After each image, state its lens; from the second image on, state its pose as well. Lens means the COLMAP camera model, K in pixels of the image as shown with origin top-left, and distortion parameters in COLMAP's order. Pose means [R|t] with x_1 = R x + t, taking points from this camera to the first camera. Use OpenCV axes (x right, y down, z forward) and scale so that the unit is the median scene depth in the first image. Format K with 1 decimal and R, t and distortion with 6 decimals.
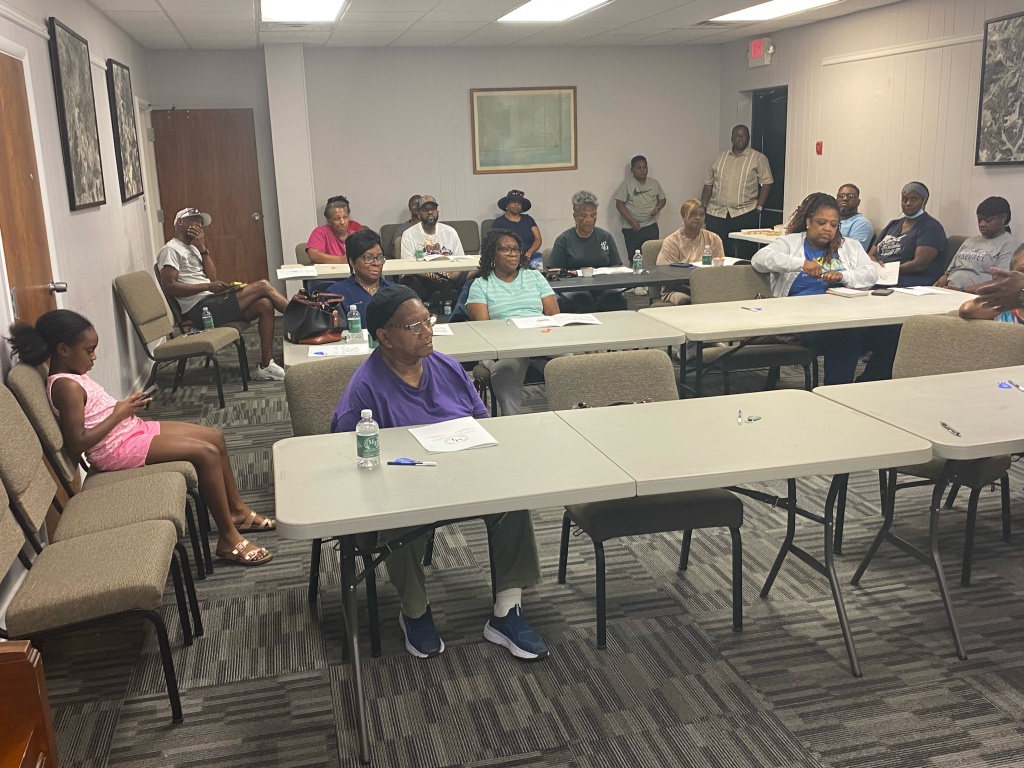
lens RADIAL K [[961.6, 0, 512.0], [0, 961.6, 384.0], [0, 0, 1]] dist [0.142283, -0.203237]
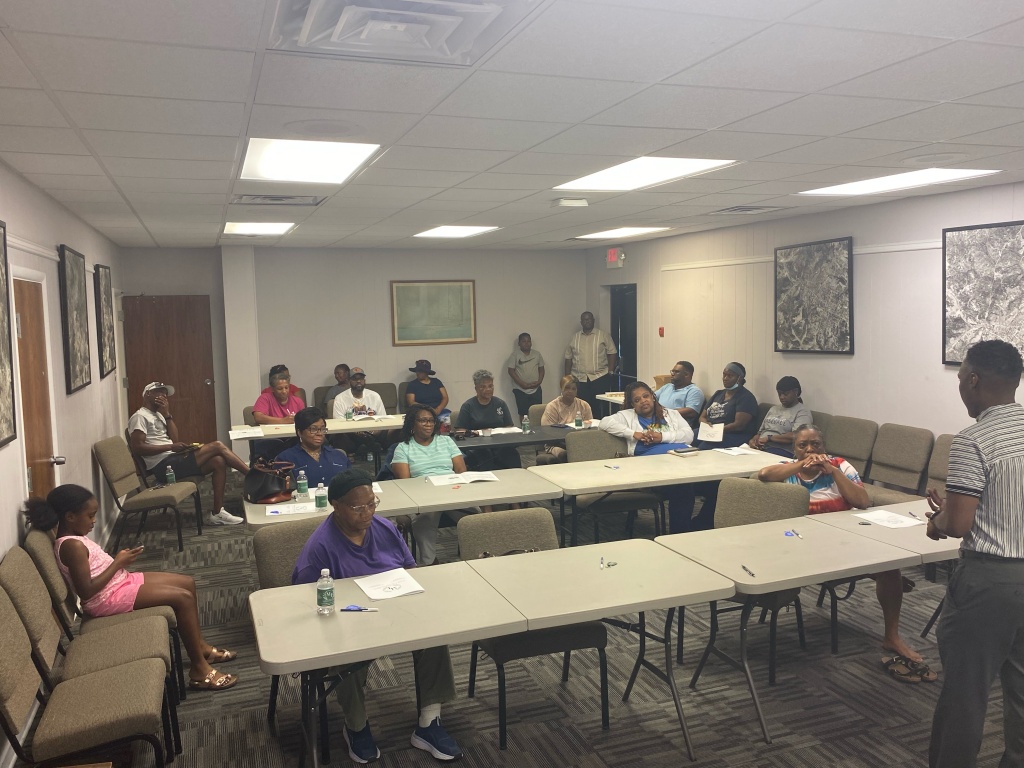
lens RADIAL K [[855.0, 0, 512.0], [0, 855.0, 384.0], [0, 0, 1]] dist [0.042857, -0.006373]
pose [[0.993683, 0.001715, 0.112208, -0.020447], [0.013523, 0.990766, -0.134904, -0.043631], [-0.111404, 0.135569, 0.984485, -0.158234]]
